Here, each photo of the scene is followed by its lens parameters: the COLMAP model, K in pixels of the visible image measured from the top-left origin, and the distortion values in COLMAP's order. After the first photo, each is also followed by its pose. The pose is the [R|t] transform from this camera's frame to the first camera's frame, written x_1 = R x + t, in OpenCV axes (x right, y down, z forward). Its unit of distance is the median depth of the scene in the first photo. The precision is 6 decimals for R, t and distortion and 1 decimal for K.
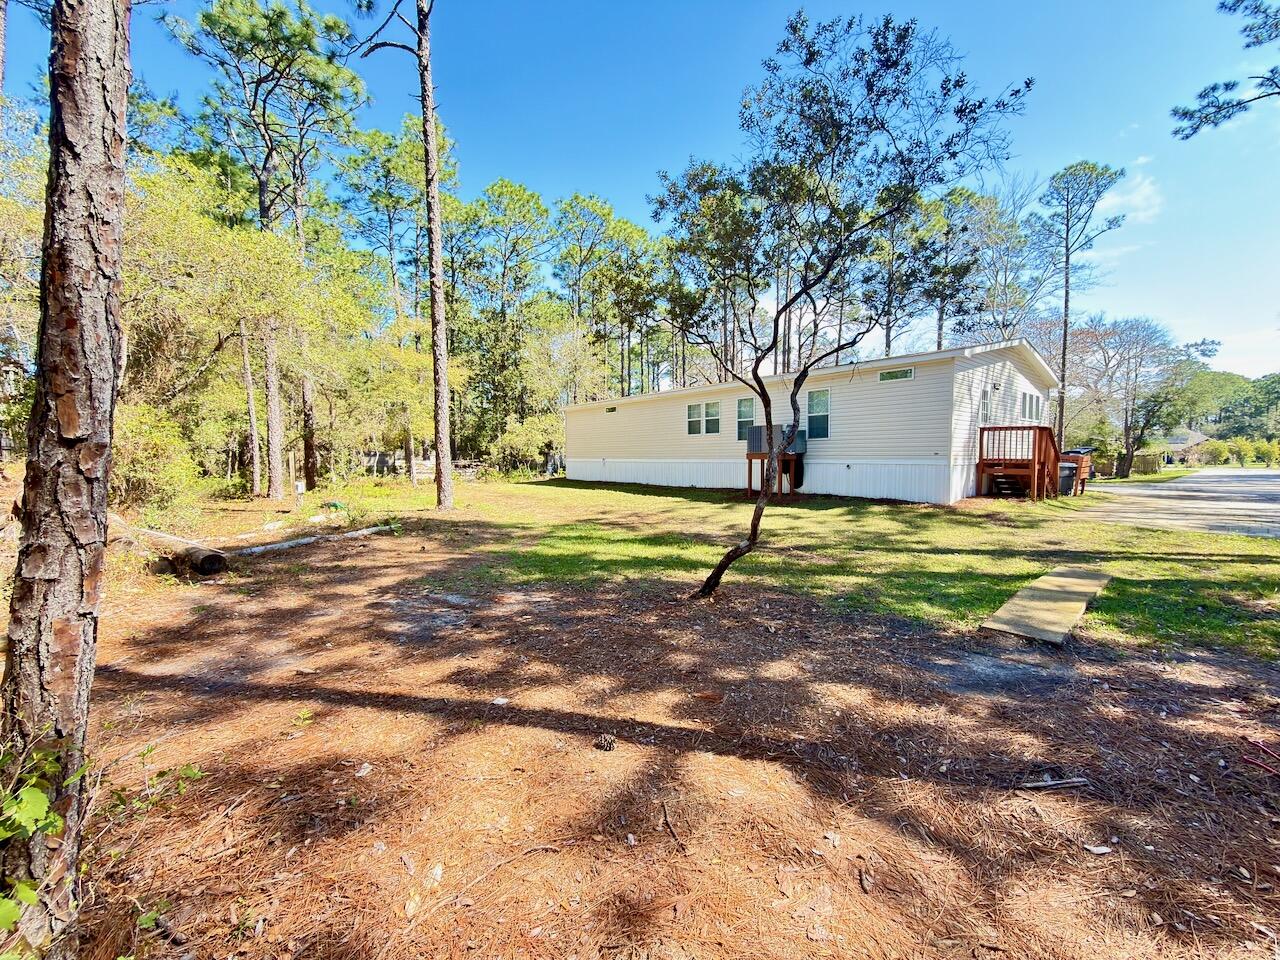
lens RADIAL K [[509.0, 0, 643.4], [0, 509.0, 481.7], [0, 0, 1]] dist [0.001249, -0.000722]
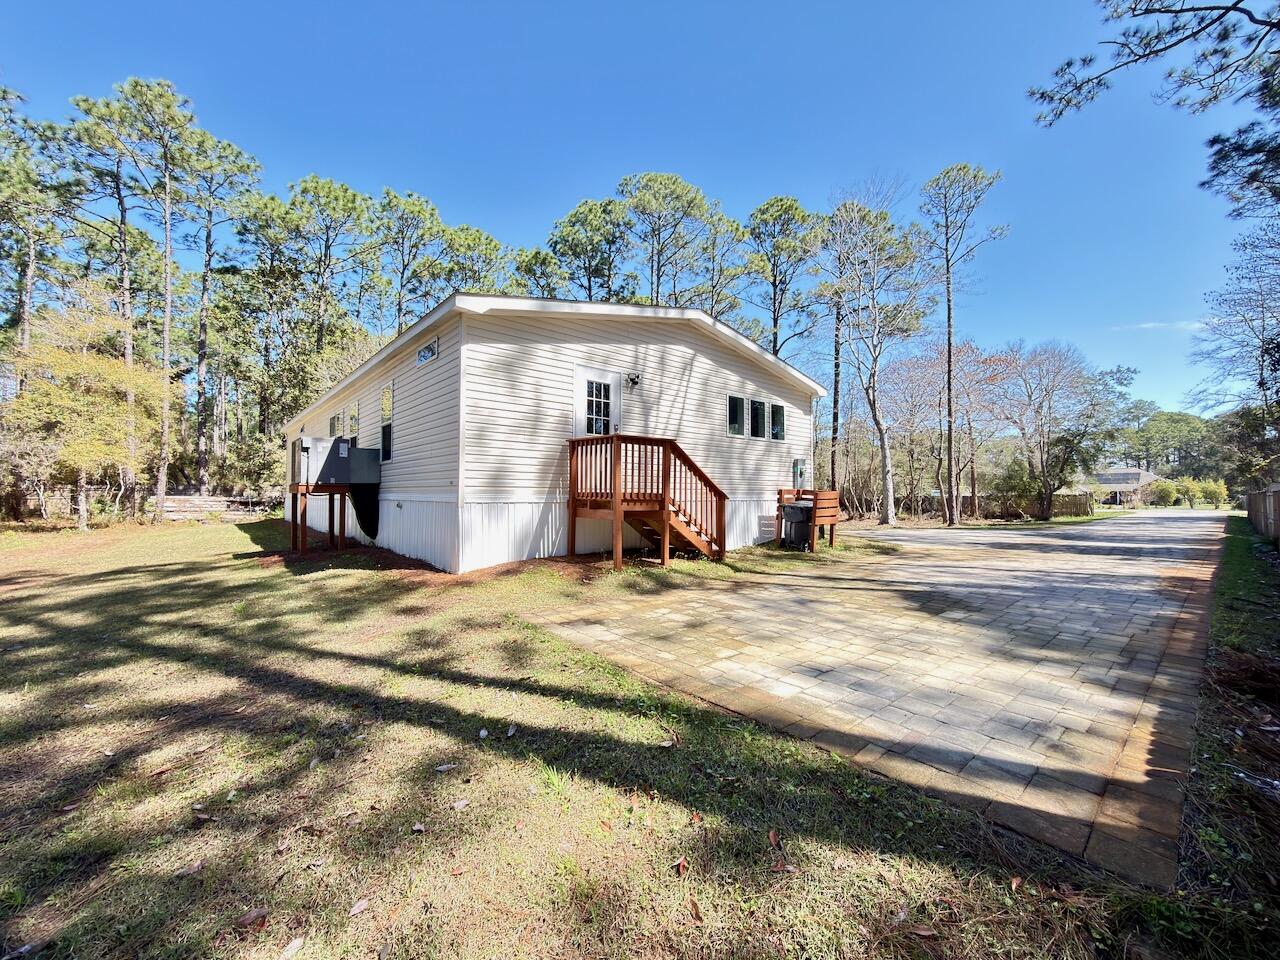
lens RADIAL K [[509.0, 0, 643.4], [0, 509.0, 481.7], [0, 0, 1]] dist [0.001249, -0.000722]
pose [[0.999775, 0.003141, 0.020992, 0.291419], [-0.001474, 0.996877, -0.078961, -0.004592], [-0.021175, 0.078912, 0.996657, 0.163664]]
